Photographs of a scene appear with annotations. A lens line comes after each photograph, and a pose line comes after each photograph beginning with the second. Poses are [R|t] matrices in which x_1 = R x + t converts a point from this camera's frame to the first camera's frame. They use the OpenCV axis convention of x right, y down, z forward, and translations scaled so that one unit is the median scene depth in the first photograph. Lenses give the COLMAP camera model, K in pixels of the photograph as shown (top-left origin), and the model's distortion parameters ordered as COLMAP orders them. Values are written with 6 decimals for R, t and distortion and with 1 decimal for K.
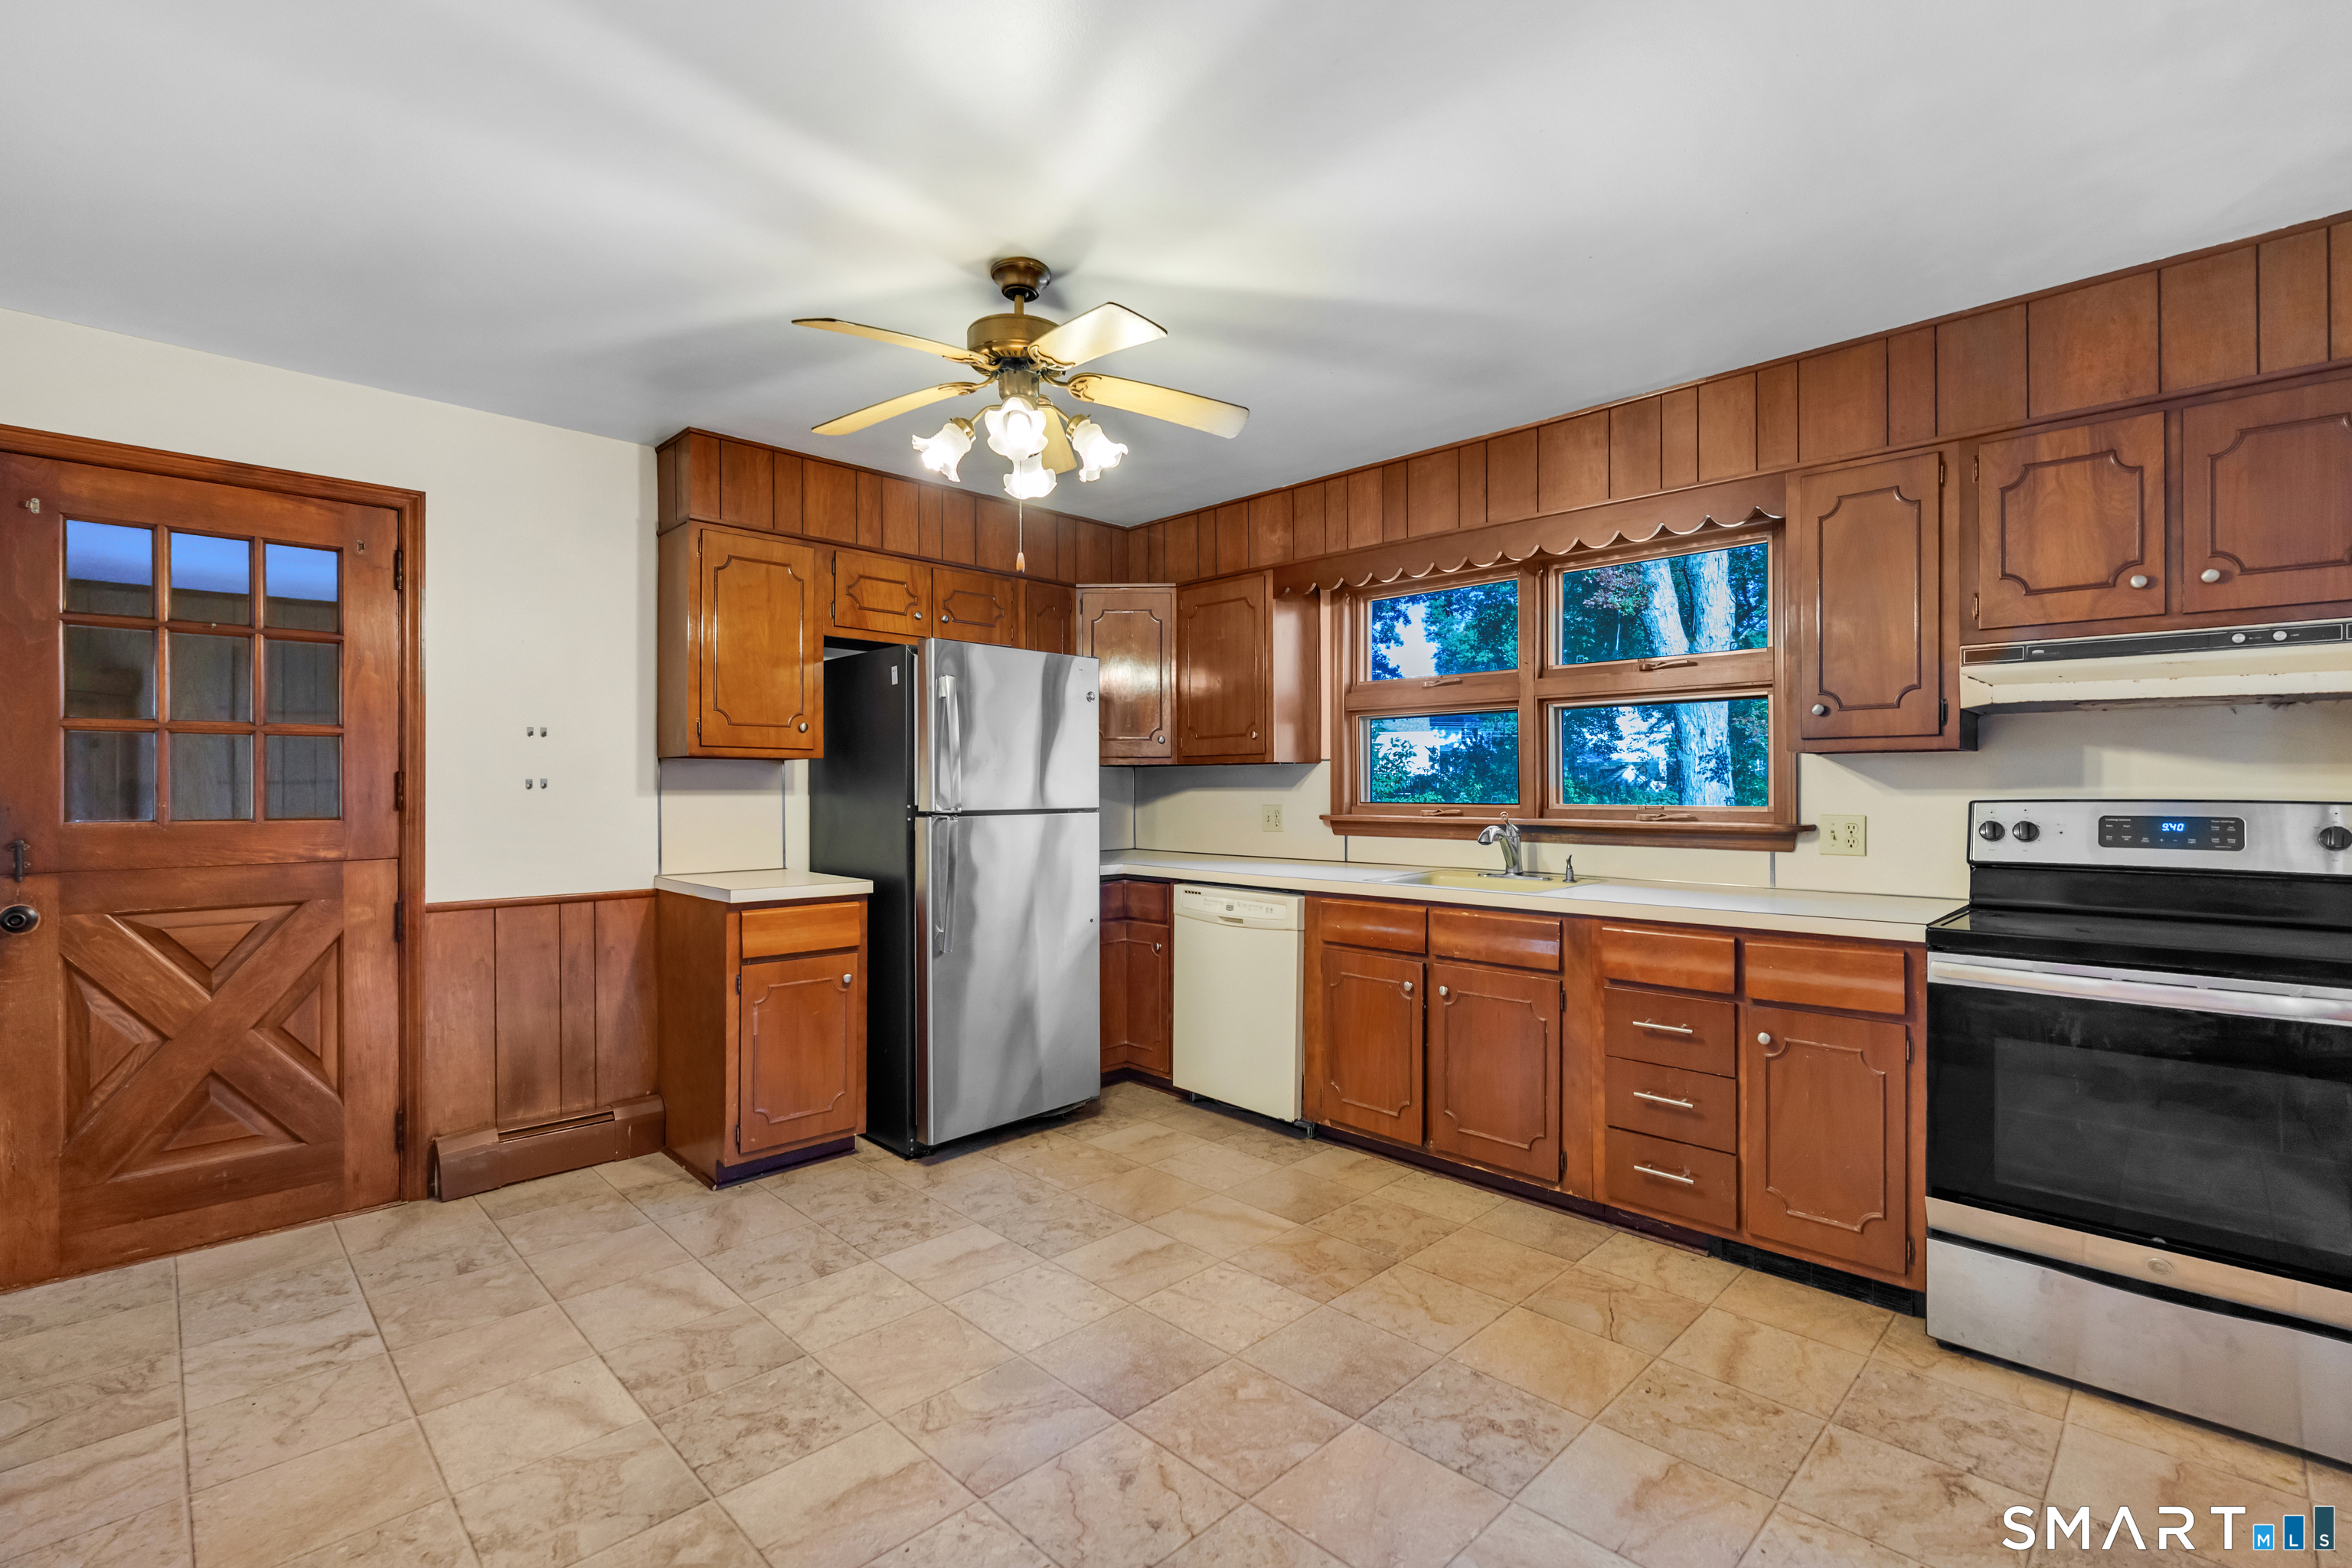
lens RADIAL K [[1052.3, 0, 1177.5], [0, 1052.3, 781.3], [0, 0, 1]] dist [-0.007763, 0.001040]
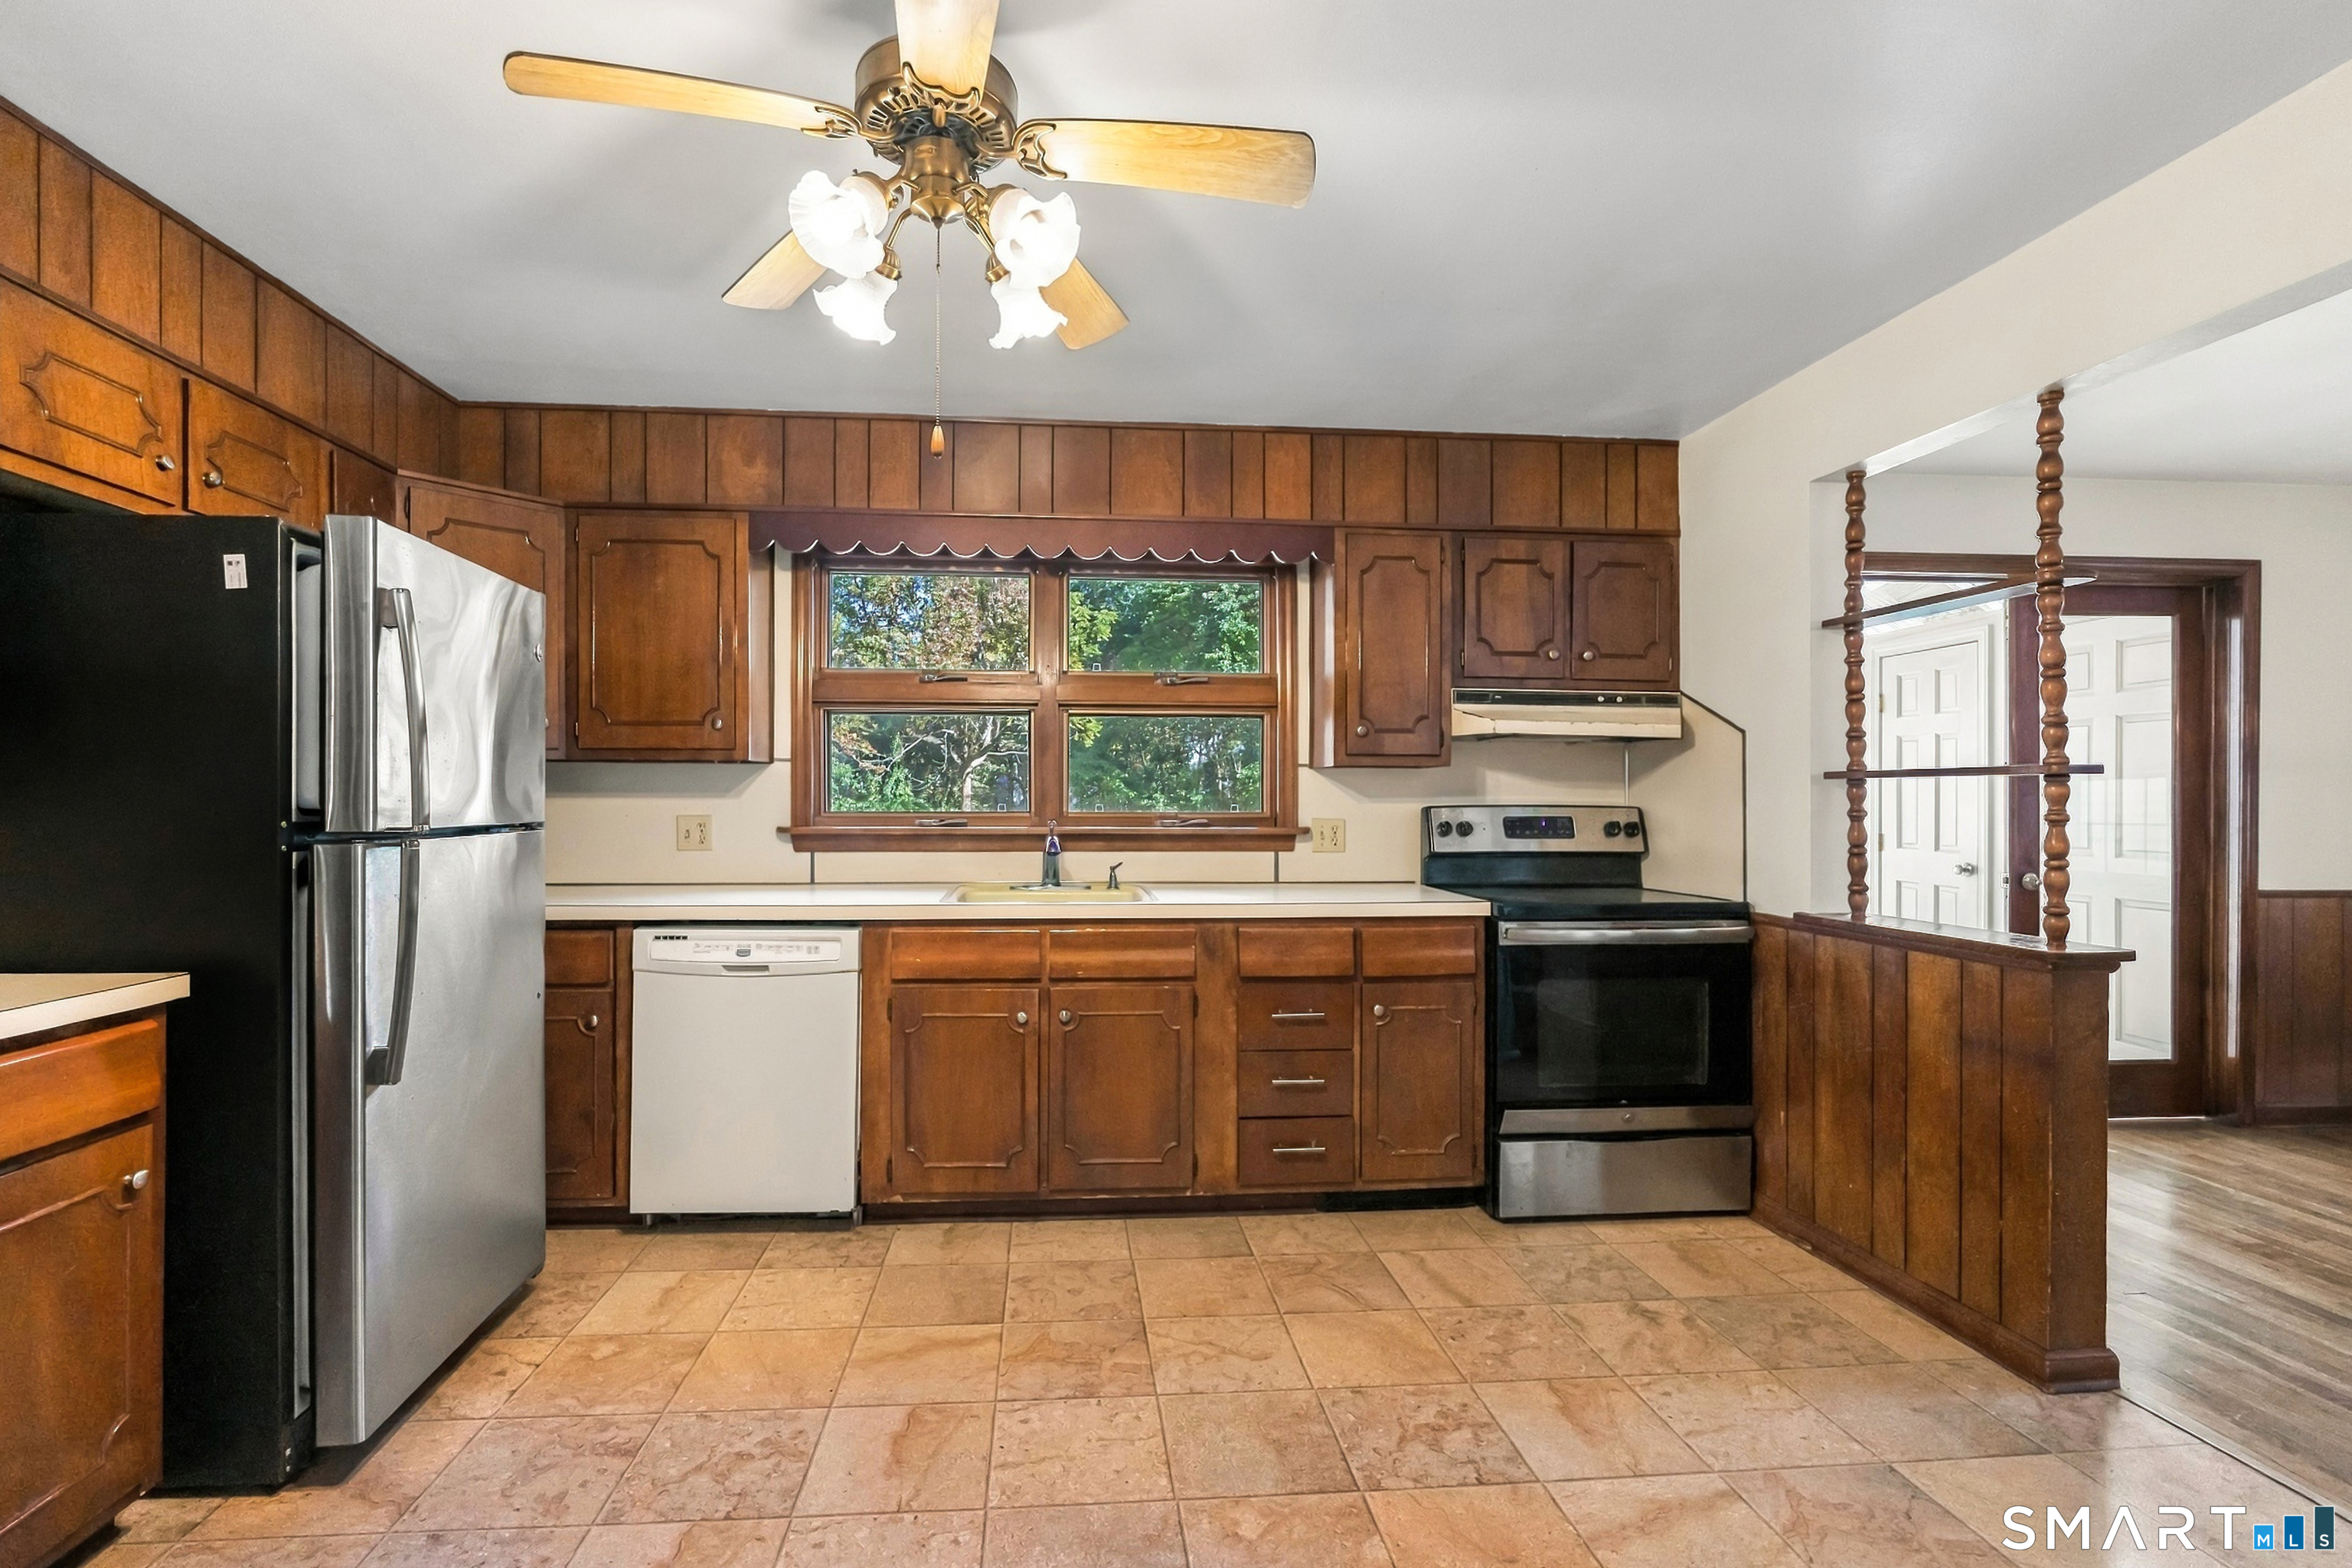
lens RADIAL K [[1057.1, 0, 1137.3], [0, 1057.1, 800.4], [0, 0, 1]] dist [-0.007382, 0.002025]
pose [[0.647345, 0.001259, 0.762196, -0.485963], [-0.007694, 0.999958, 0.004883, 0.007314], [-0.762158, -0.009025, 0.647328, 0.421862]]
